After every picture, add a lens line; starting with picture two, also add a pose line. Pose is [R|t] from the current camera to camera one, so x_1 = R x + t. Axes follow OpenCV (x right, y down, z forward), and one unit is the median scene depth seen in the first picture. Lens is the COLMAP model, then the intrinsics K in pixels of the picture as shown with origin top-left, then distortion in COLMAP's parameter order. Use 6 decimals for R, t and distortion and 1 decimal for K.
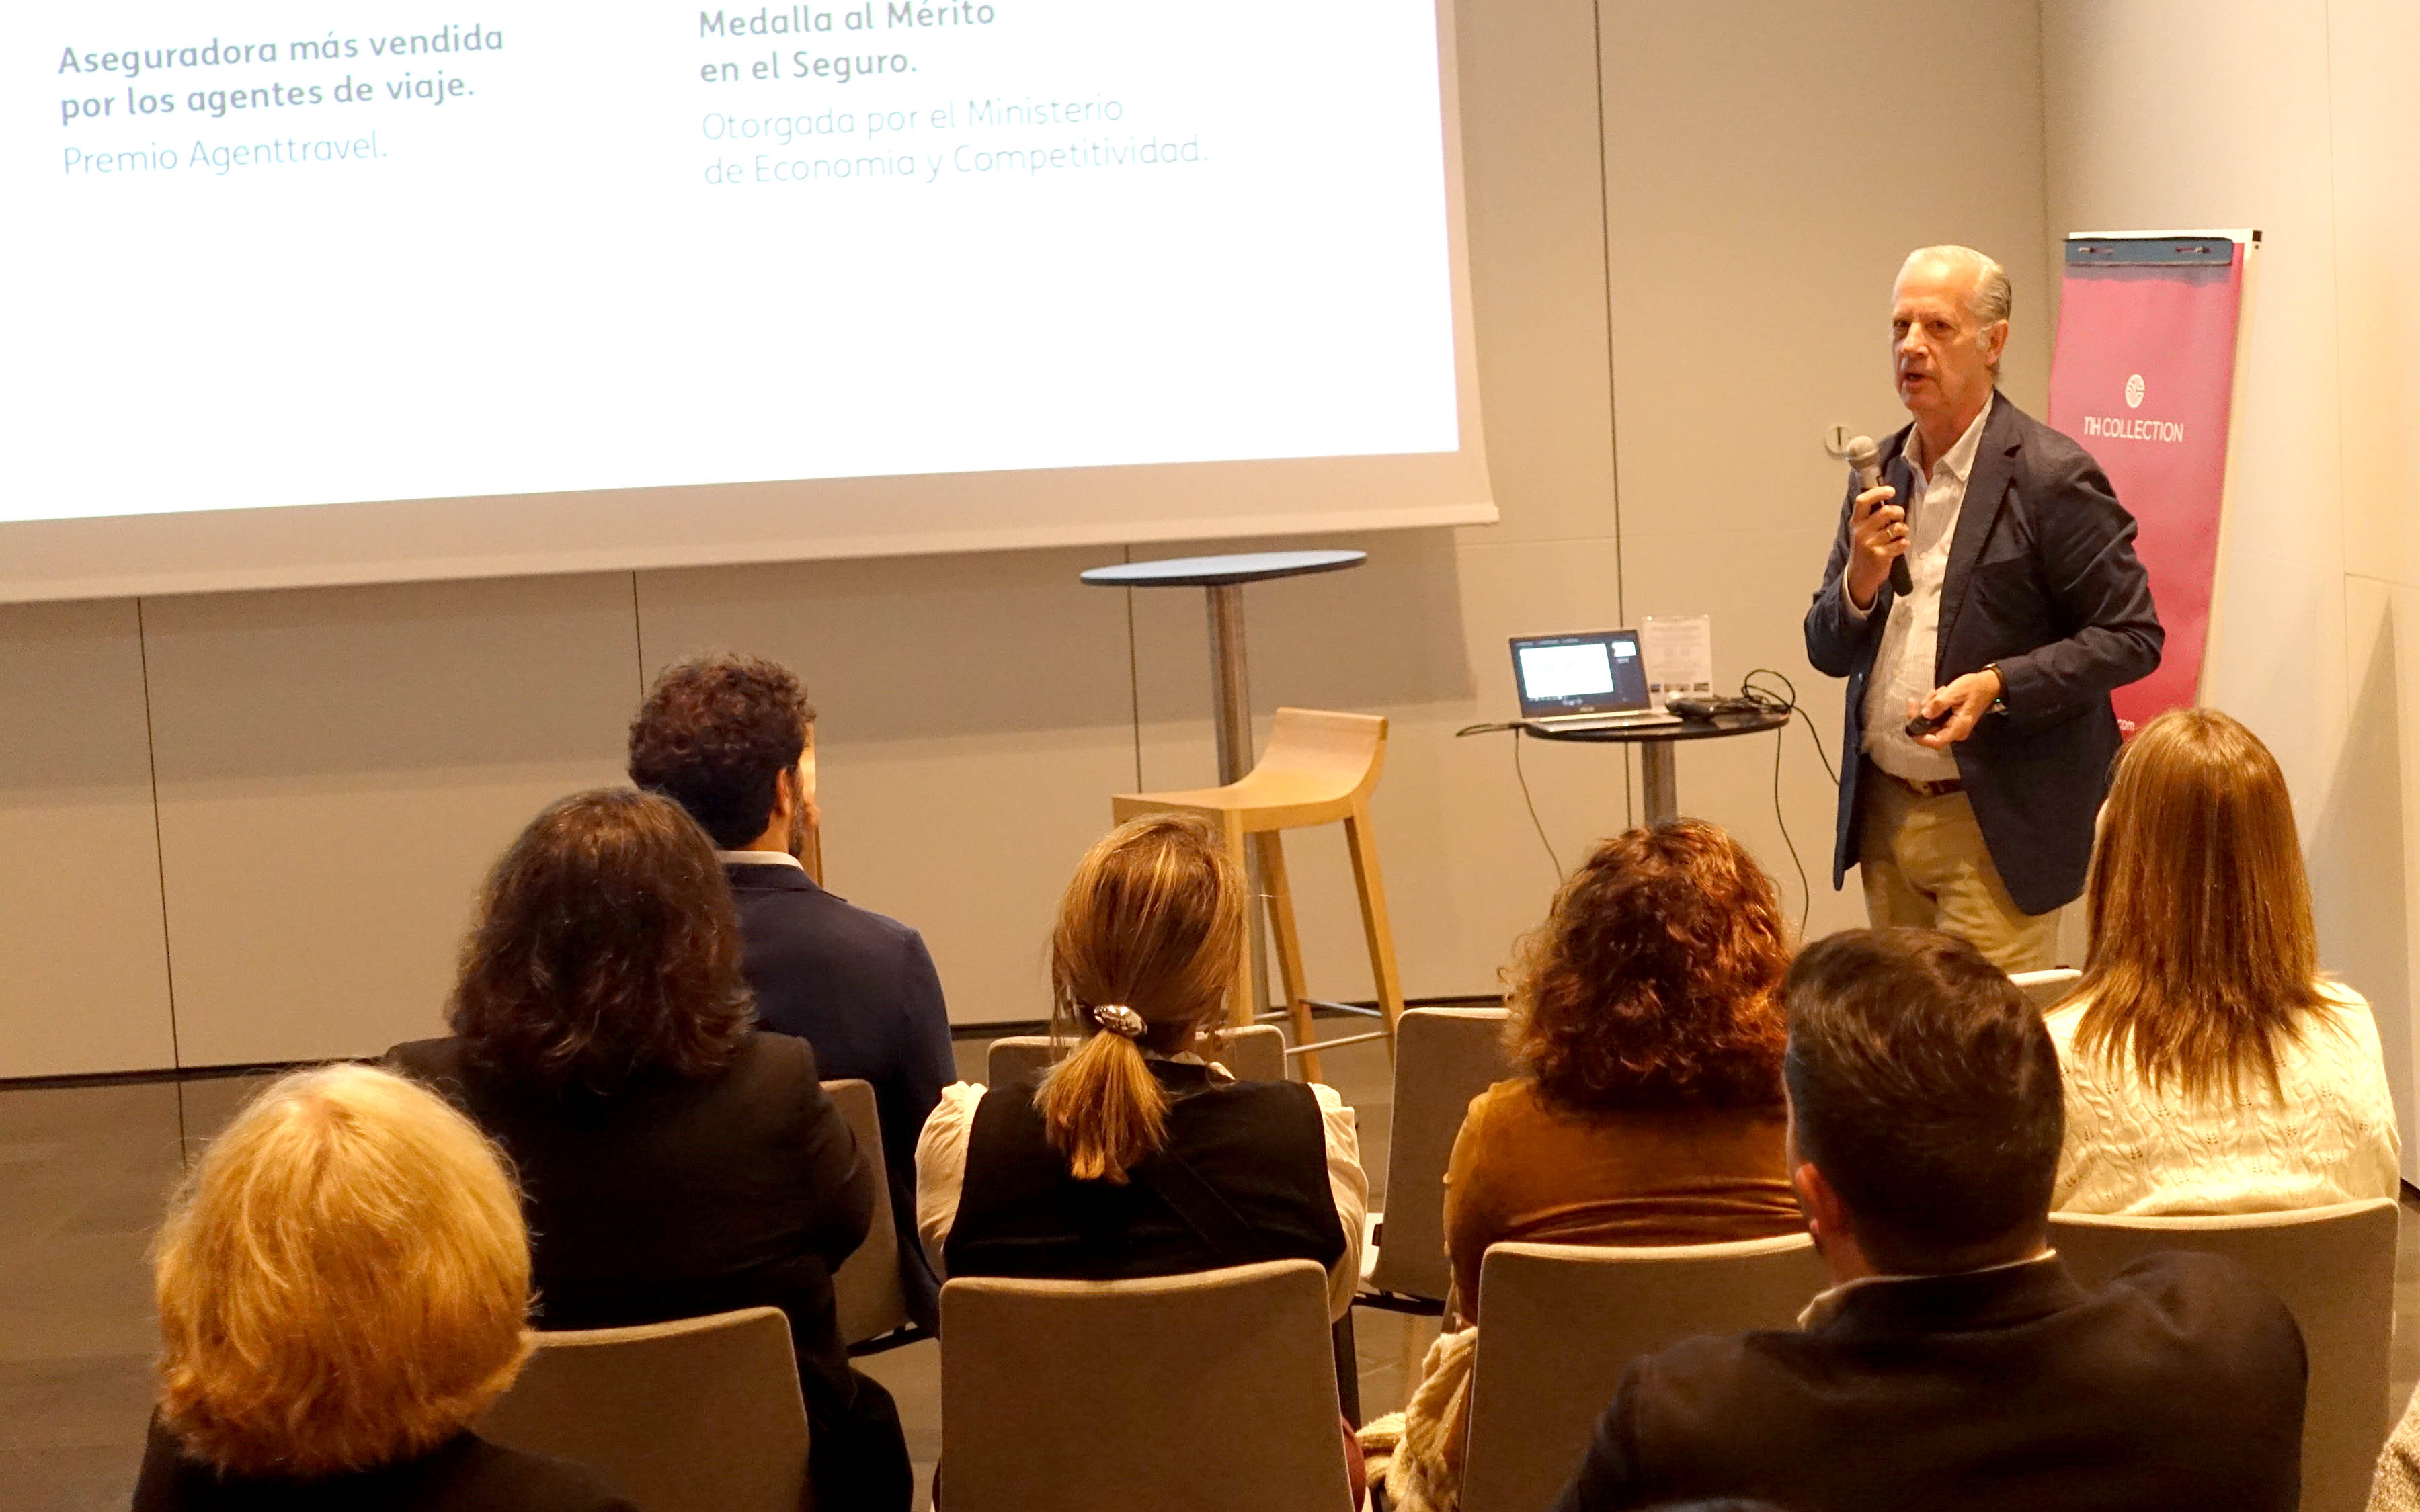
lens RADIAL K [[4371.3, 0, 1203.2], [0, 4371.3, 754.3], [0, 0, 1]] dist [-0.037682, 0.000000]
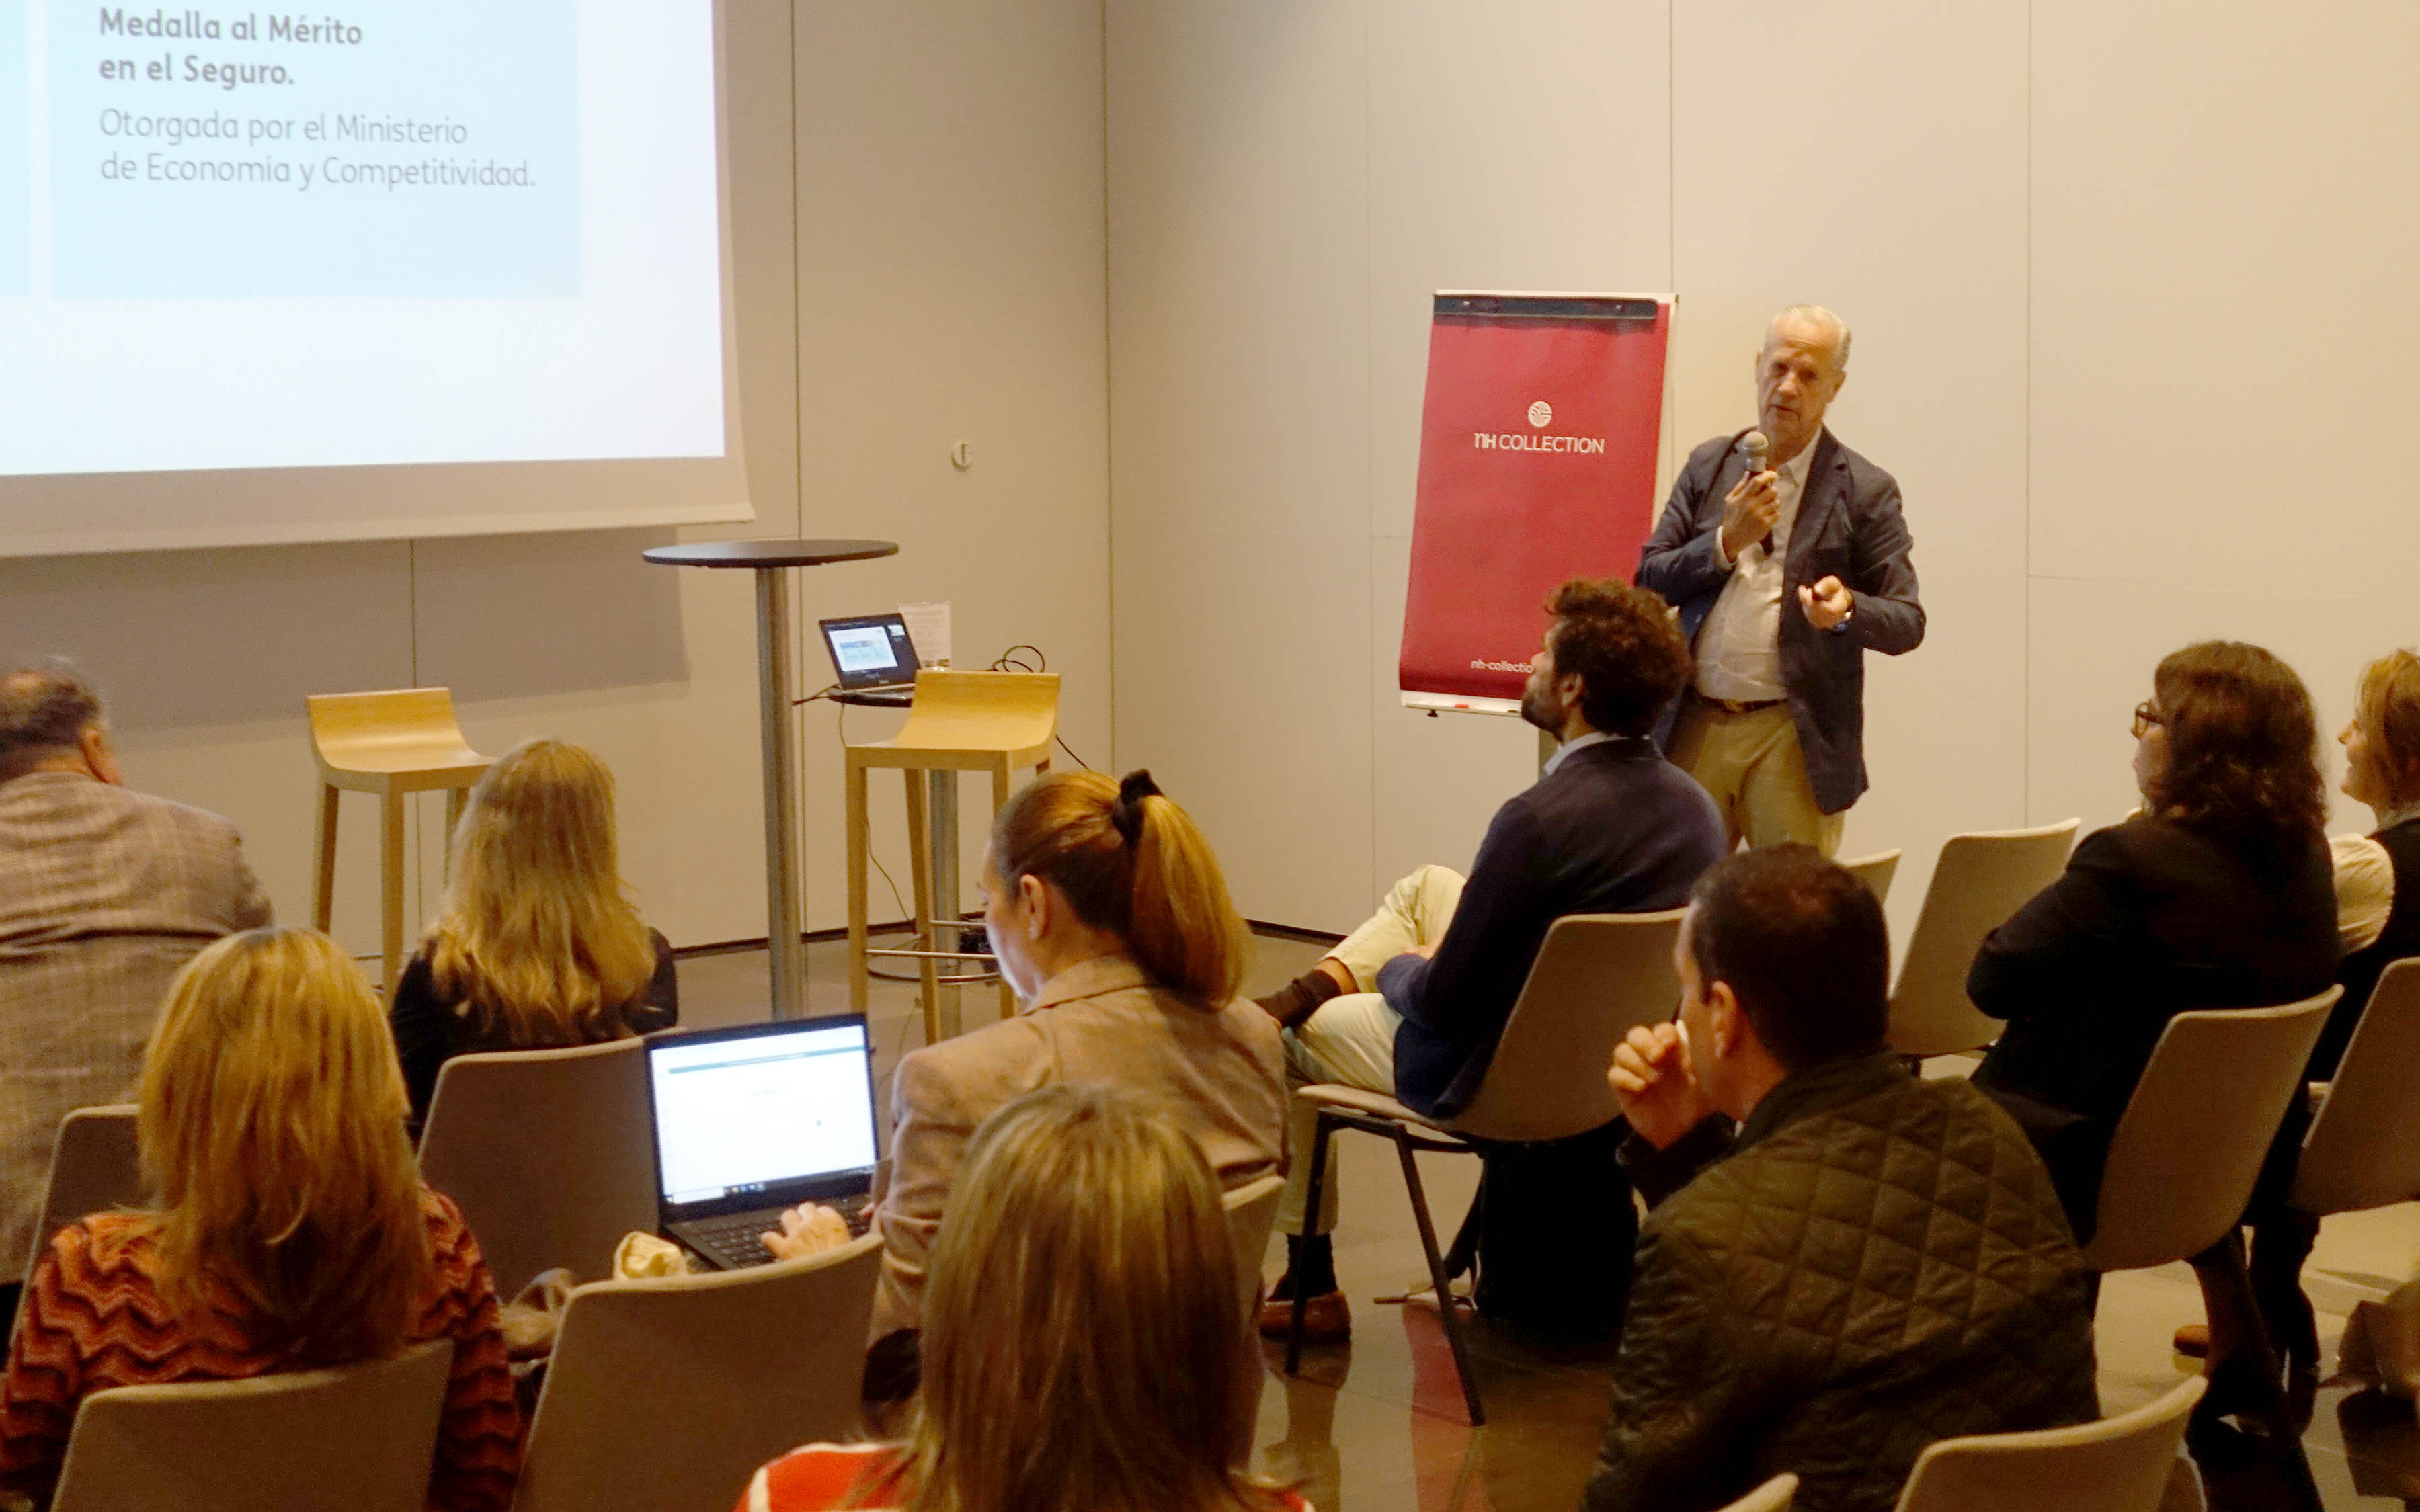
lens RADIAL K [[4371.3, 0, 1210.4], [0, 4371.3, 761.1], [0, 0, 1]] dist [-0.037682, 0.000000]
pose [[0.784755, -0.017242, 0.619566, -0.556288], [0.029086, 0.999536, -0.009025, 0.023377], [-0.619123, 0.025103, 0.784893, 0.041668]]
